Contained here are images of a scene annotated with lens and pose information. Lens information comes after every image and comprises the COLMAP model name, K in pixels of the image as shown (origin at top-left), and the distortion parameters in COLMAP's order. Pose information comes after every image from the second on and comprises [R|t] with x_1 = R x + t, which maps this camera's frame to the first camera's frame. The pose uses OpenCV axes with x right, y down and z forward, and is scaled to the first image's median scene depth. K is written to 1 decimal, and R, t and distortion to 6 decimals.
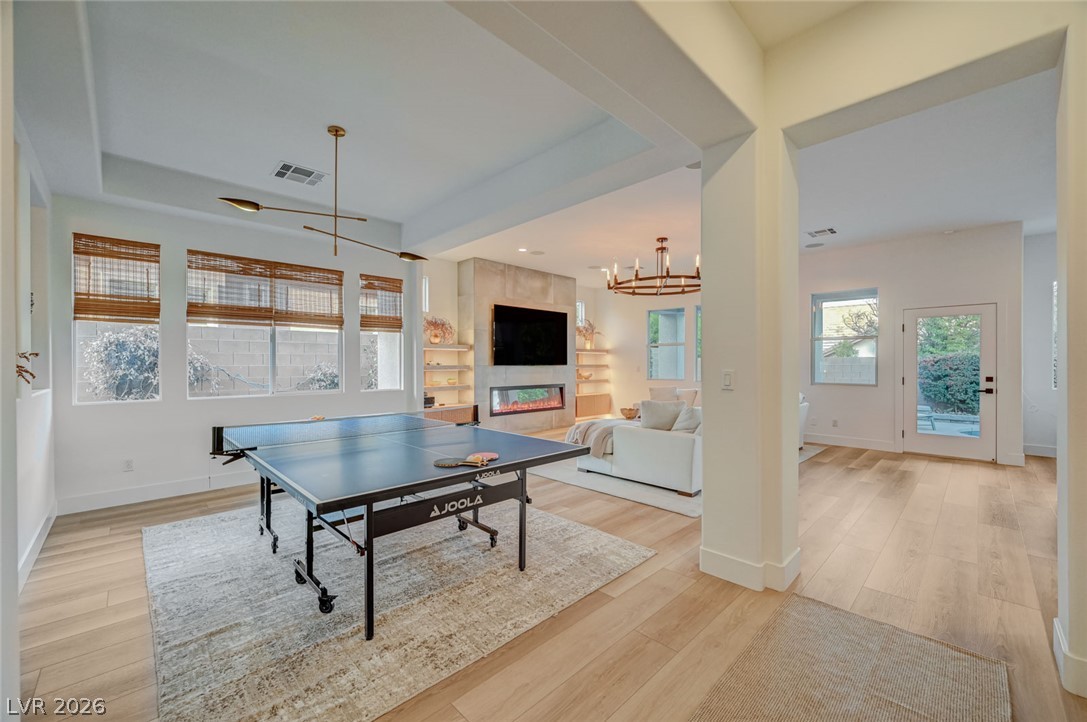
lens RADIAL K [[431.6, 0, 545.6], [0, 431.6, 364.7], [0, 0, 1]] dist [-0.000232, -0.000171]
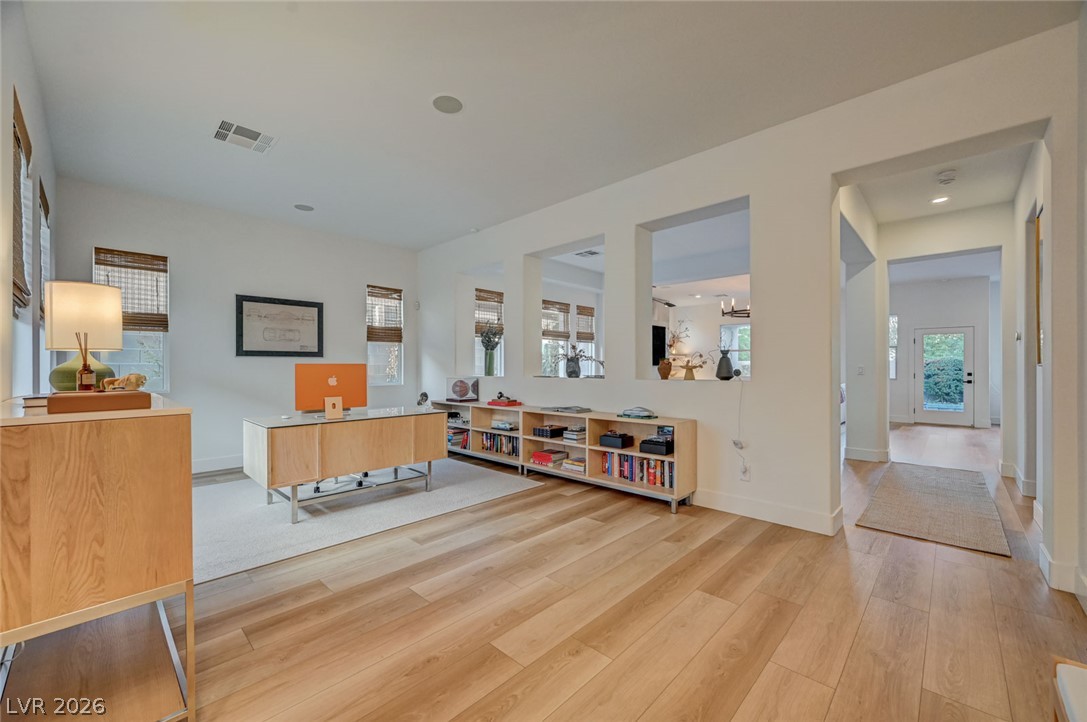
lens RADIAL K [[435.6, 0, 546.3], [0, 435.6, 367.1], [0, 0, 1]] dist [0.001687, 0.000443]
pose [[0.999221, 0.002557, 0.039378, -0.436062], [-0.002531, 0.999997, -0.000693, 0.009029], [-0.039379, 0.000592, 0.999224, -0.400672]]
